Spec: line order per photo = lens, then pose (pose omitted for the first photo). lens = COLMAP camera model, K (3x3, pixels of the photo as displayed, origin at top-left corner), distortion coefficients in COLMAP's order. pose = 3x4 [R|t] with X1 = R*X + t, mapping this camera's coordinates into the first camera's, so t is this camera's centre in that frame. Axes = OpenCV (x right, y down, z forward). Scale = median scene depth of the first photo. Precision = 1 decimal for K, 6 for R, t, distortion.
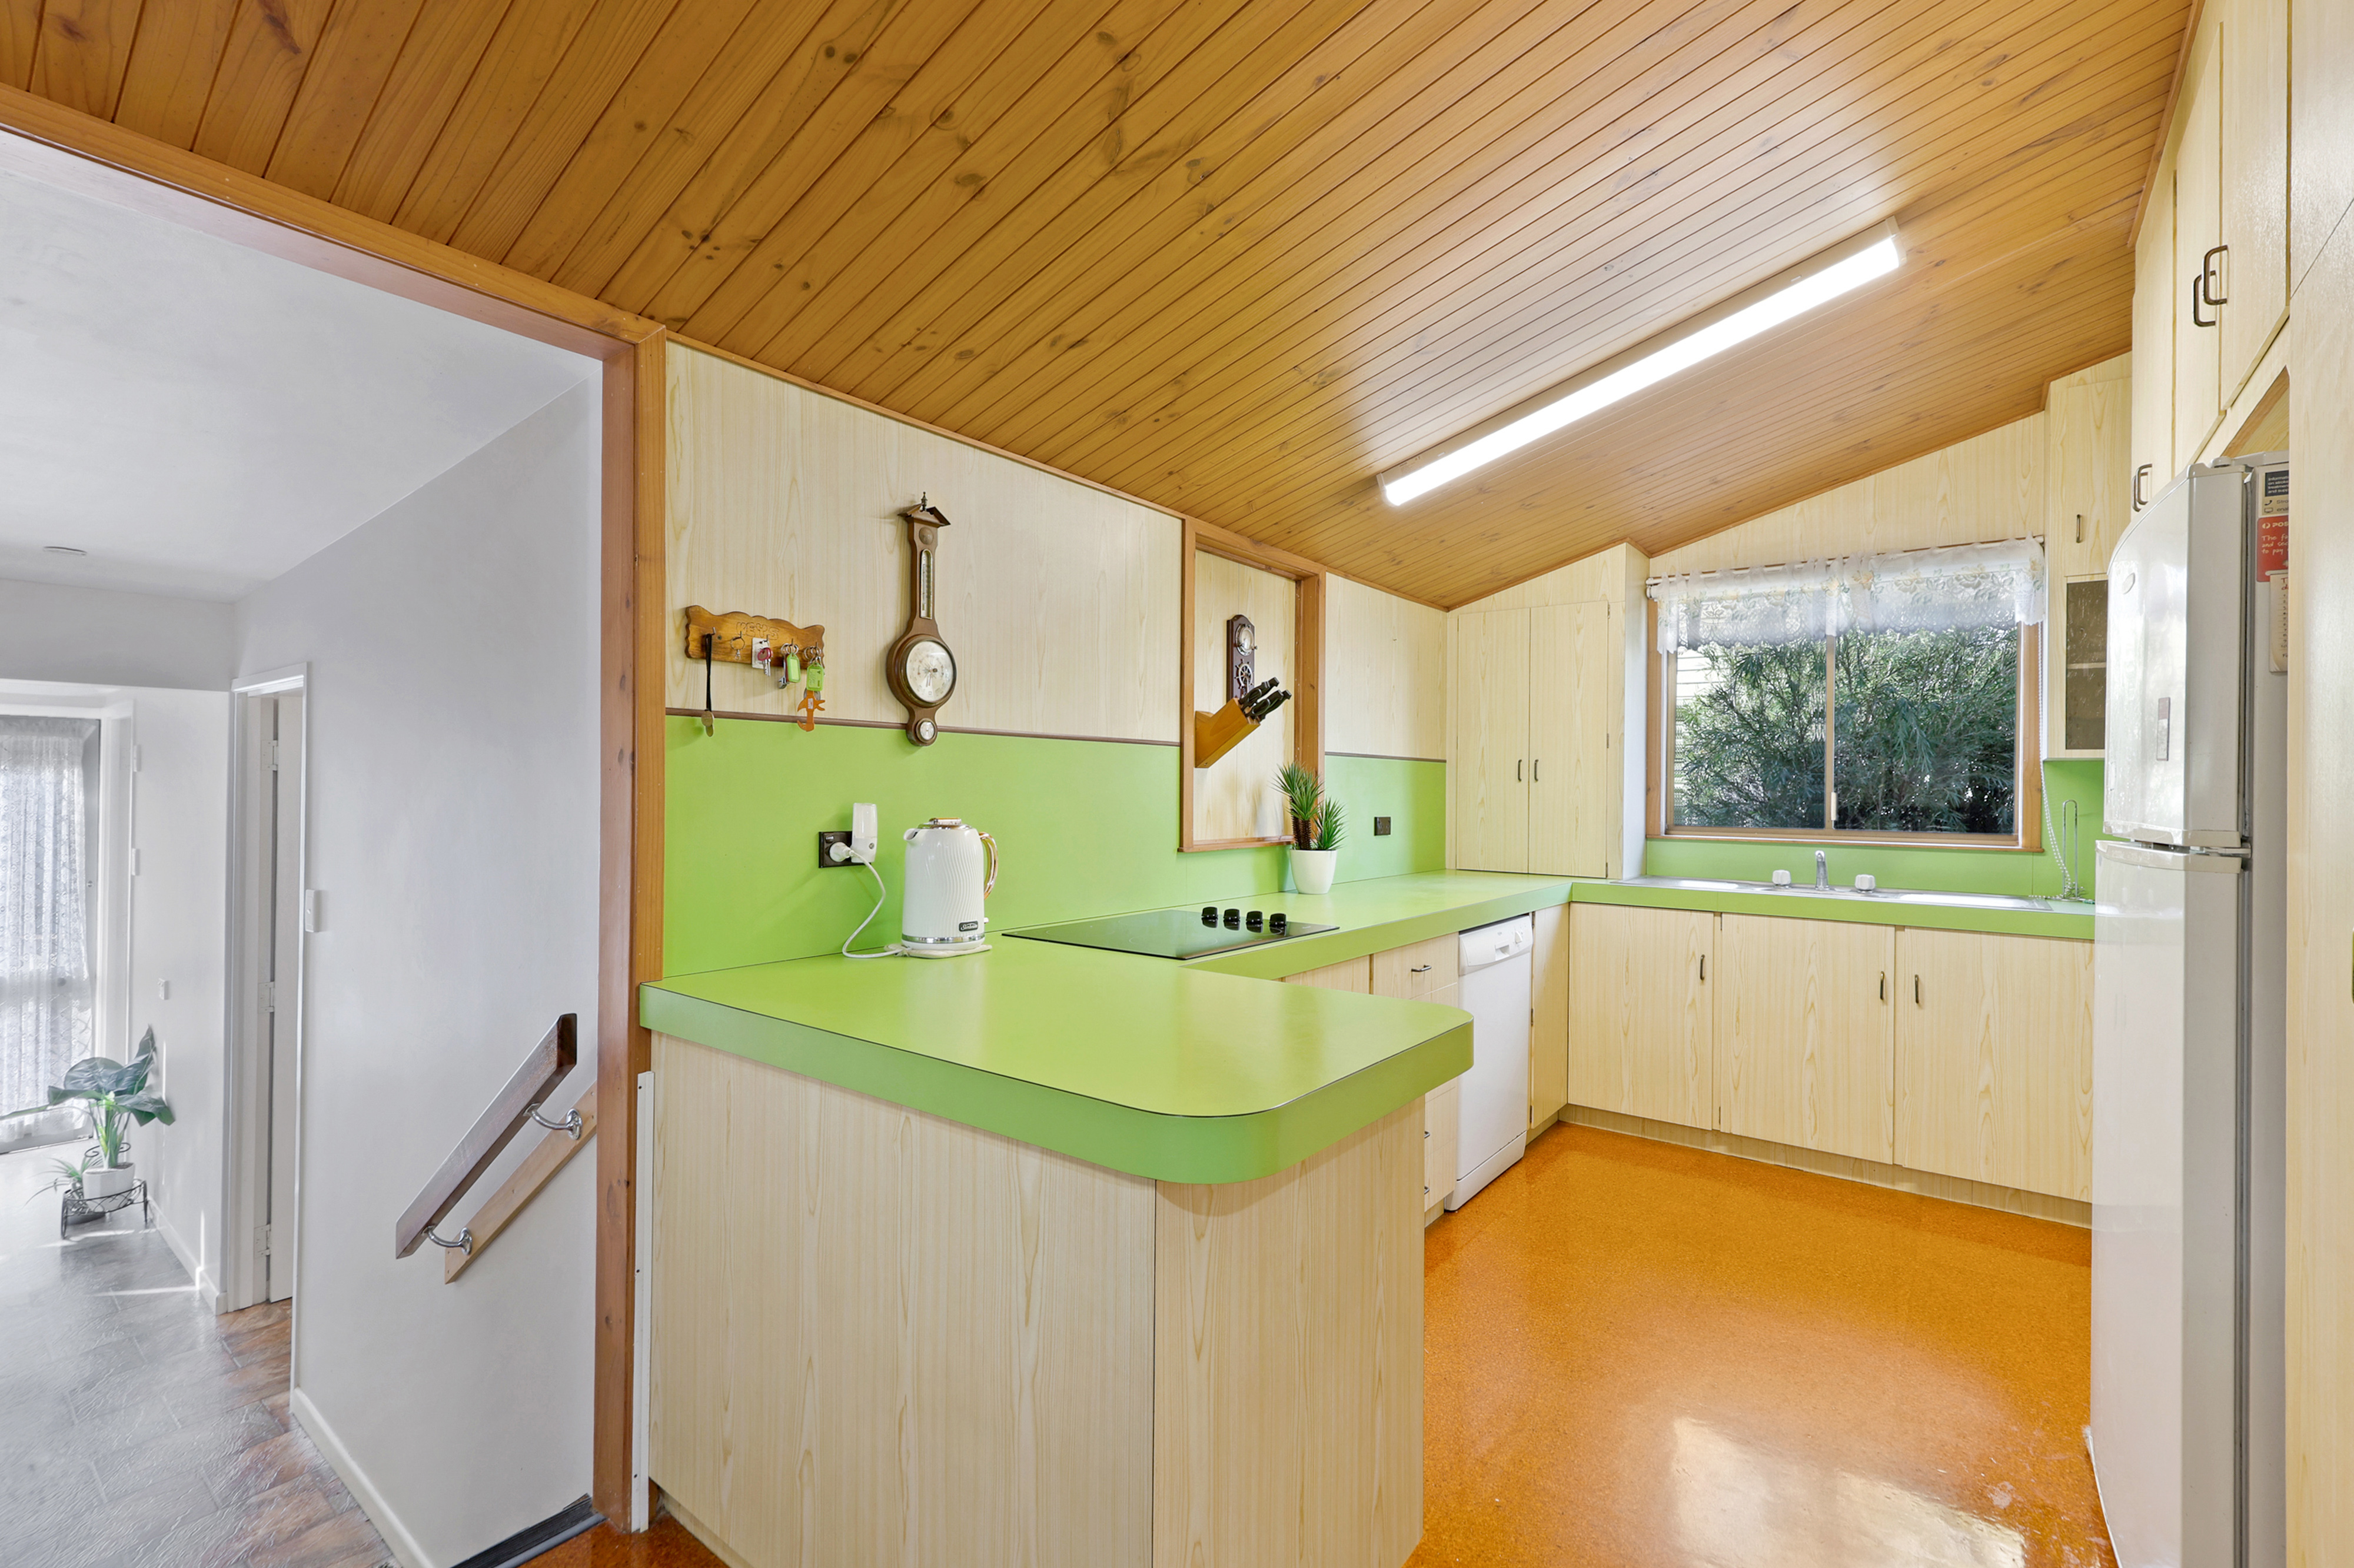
lens RADIAL K [[1029.7, 0, 1187.3], [0, 1029.7, 788.4], [0, 0, 1]] dist [0.005437, 0.000219]
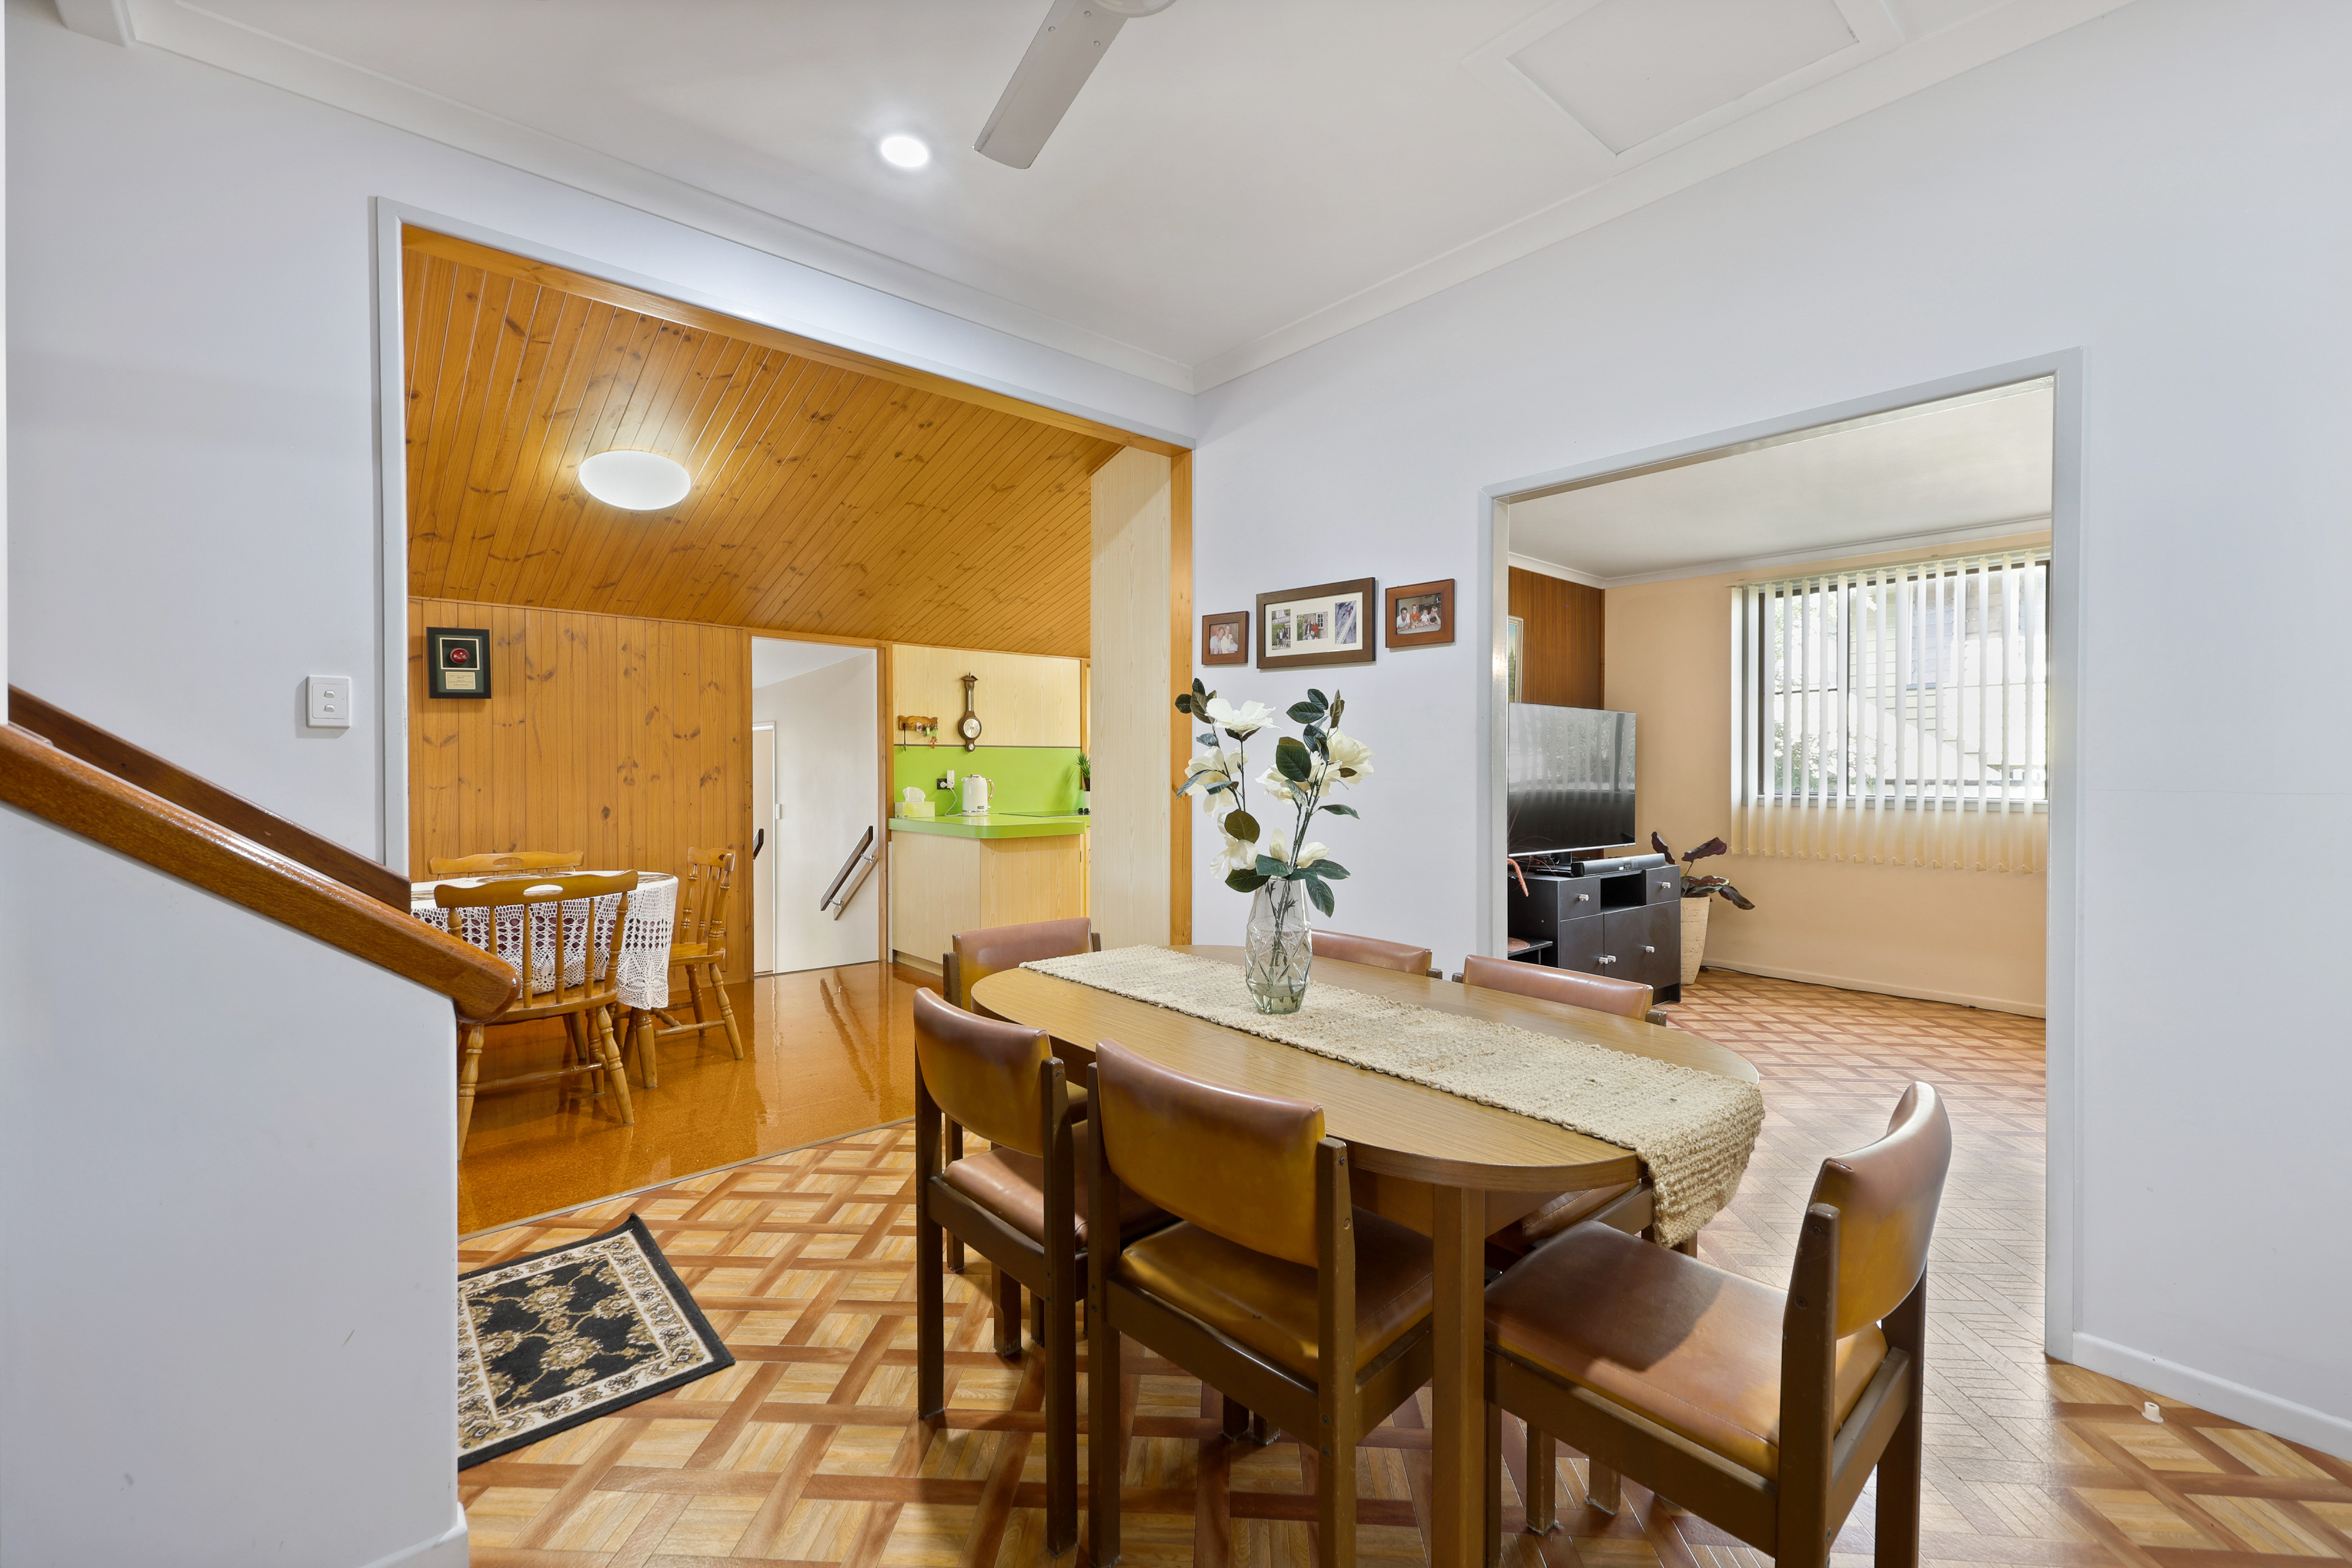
lens RADIAL K [[966.4, 0, 1174.1], [0, 966.4, 785.0], [0, 0, 1]] dist [0.000334, 0.000066]
pose [[0.980439, -0.005392, -0.196750, 0.968849], [0.009064, 0.999801, 0.017769, 0.013503], [0.196615, -0.019205, 0.980293, -1.839313]]
